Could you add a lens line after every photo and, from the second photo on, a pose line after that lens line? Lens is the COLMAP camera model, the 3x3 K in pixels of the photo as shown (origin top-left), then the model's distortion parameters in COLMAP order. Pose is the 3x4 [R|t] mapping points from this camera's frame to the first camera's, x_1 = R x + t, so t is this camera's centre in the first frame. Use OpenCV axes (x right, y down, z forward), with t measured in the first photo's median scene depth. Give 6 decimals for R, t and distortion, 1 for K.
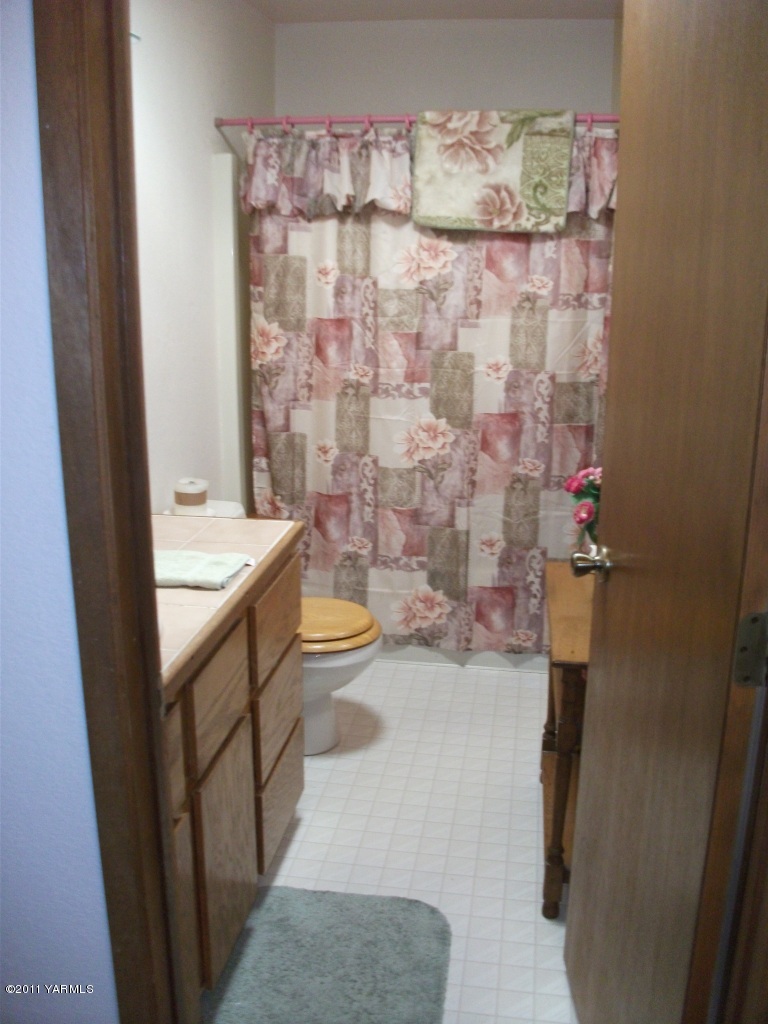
lens RADIAL K [[994.5, 0, 374.1], [0, 994.5, 511.2], [0, 0, 1]] dist [-0.119286, 0.000000]
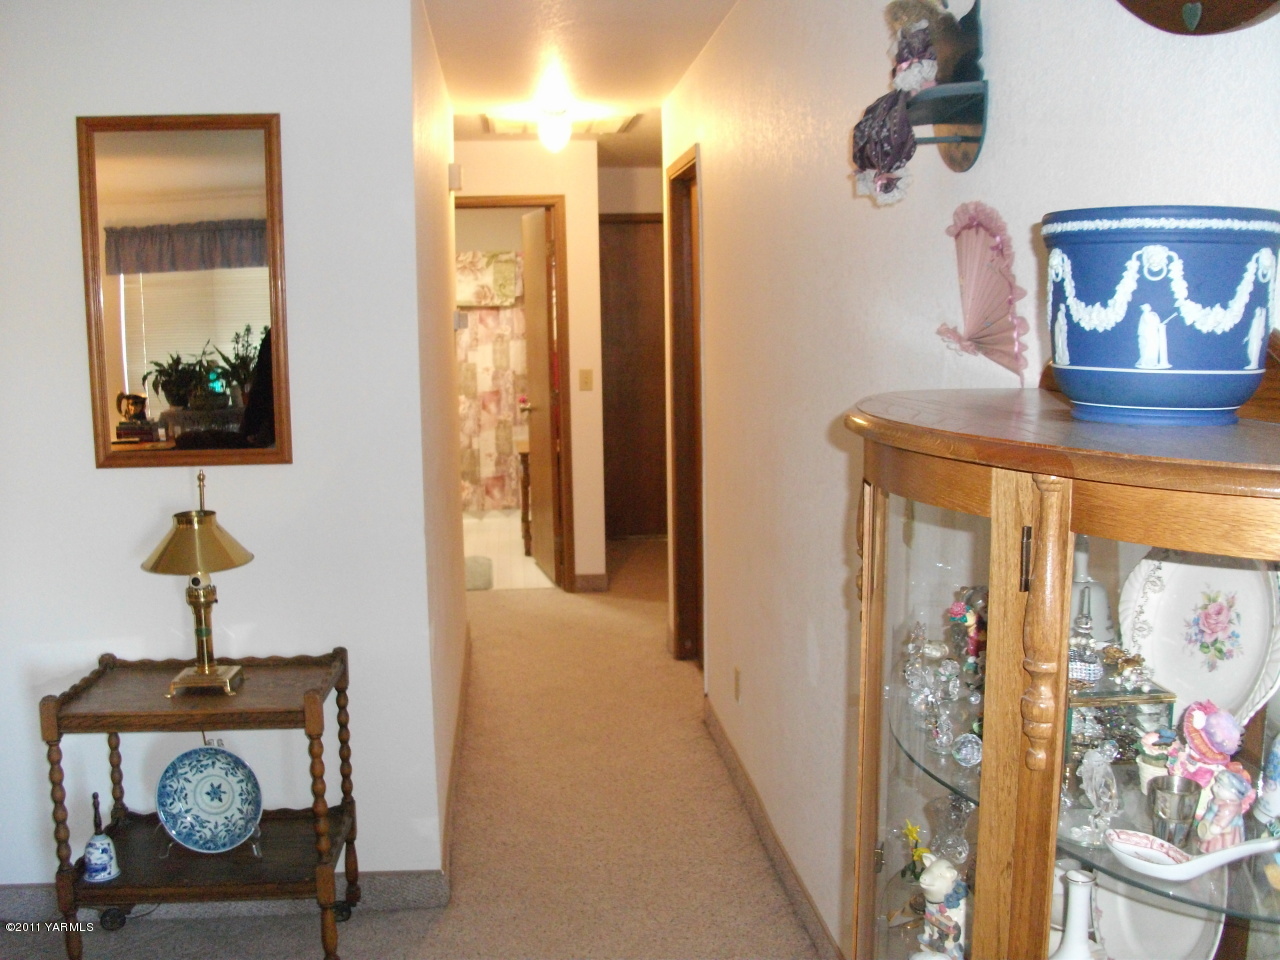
lens RADIAL K [[1243.2, 0, 643.8], [0, 1243.2, 482.7], [0, 0, 1]] dist [-0.119286, 0.000000]
pose [[0.963606, -0.054855, 0.261638, -0.260532], [0.092661, 0.986582, -0.134422, 0.481964], [-0.250754, 0.153773, 0.955760, -1.580479]]
